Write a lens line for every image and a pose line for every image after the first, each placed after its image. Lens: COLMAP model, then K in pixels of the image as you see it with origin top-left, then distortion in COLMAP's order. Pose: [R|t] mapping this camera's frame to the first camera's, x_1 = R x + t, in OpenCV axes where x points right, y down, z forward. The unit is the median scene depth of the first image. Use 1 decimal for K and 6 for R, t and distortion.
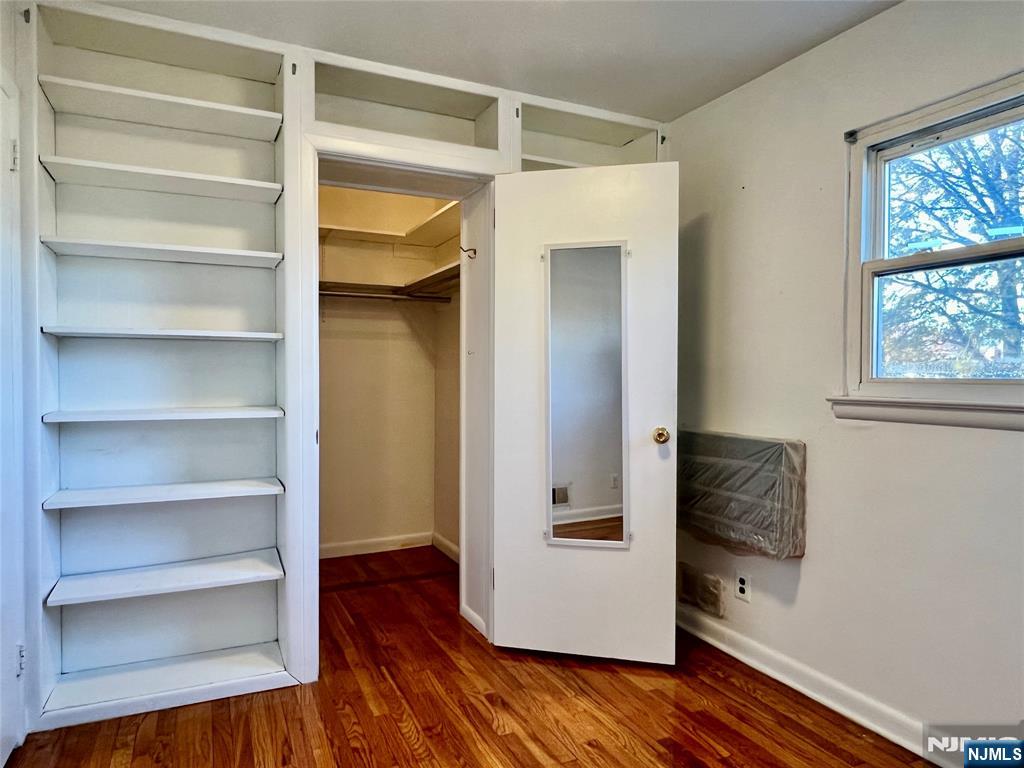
lens RADIAL K [[665.6, 0, 512.7], [0, 665.6, 385.7], [0, 0, 1]] dist [-0.003612, -0.001744]
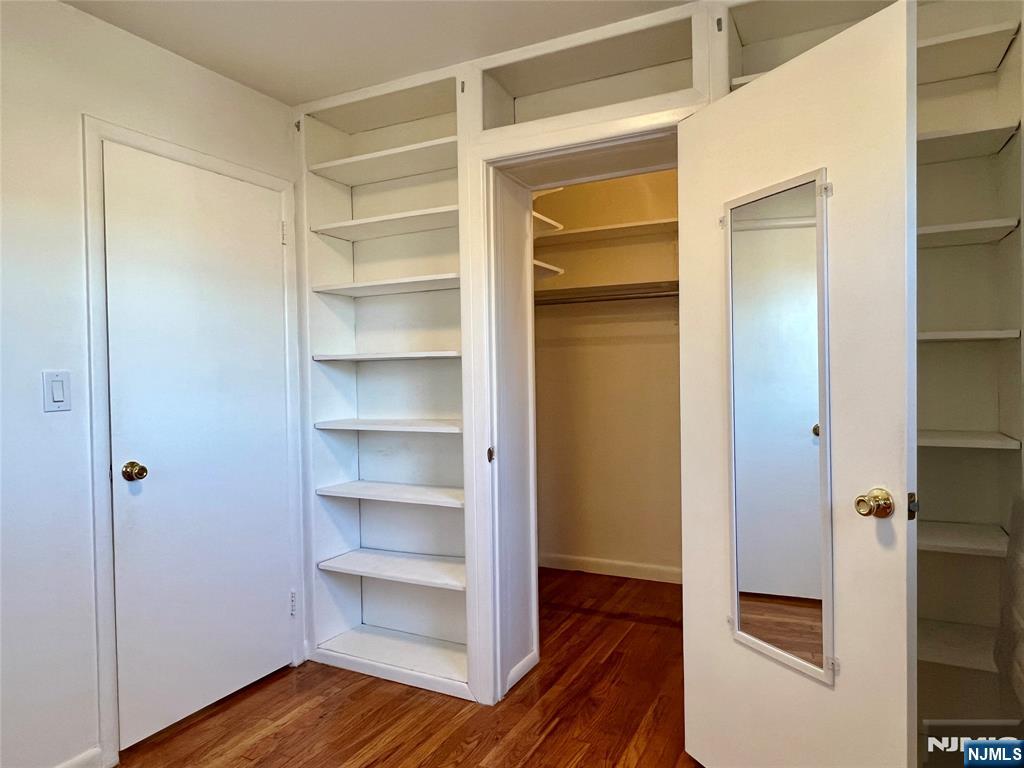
lens RADIAL K [[657.4, 0, 511.5], [0, 657.4, 386.1], [0, 0, 1]] dist [-0.007323, -0.001436]
pose [[0.611069, 0.000851, -0.791577, 0.493040], [0.003197, 0.999989, 0.003543, -0.027630], [0.791571, -0.004695, 0.611060, 0.444797]]
